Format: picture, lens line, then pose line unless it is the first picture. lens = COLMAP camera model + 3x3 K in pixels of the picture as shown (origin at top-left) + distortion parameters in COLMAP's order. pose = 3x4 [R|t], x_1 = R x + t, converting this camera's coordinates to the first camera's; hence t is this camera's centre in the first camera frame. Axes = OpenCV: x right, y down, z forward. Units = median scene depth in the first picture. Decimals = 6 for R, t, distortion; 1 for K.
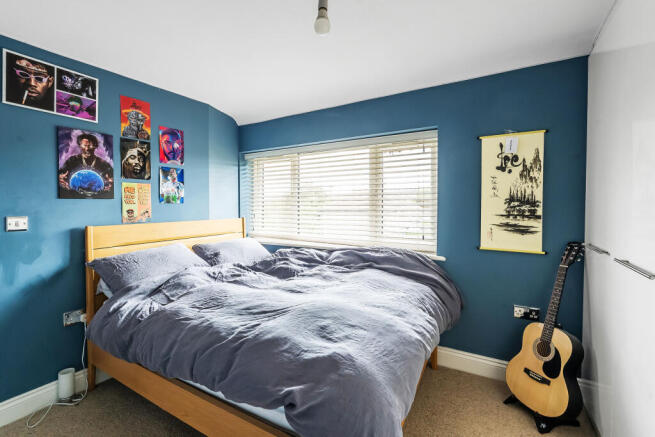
lens RADIAL K [[301.0, 0, 327.5], [0, 301.0, 218.5], [0, 0, 1]] dist [-0.000149, 0.000021]
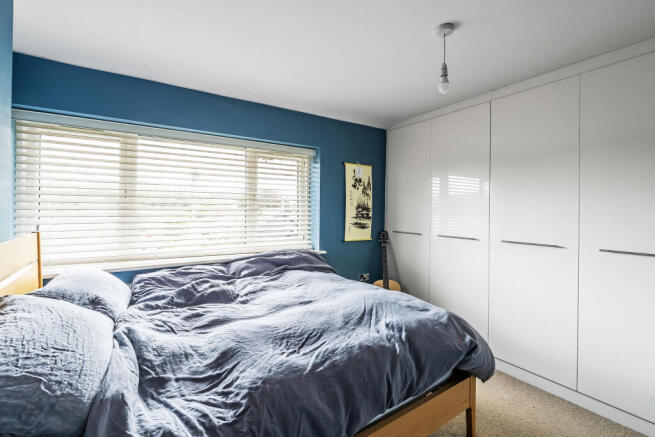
lens RADIAL K [[297.4, 0, 327.5], [0, 297.4, 218.5], [0, 0, 1]] dist [-0.001769, -0.000132]
pose [[0.415638, -0.020316, 0.909303, -0.846048], [0.034580, 0.999381, 0.006523, -0.019104], [-0.908872, 0.028732, 0.416084, 0.510553]]
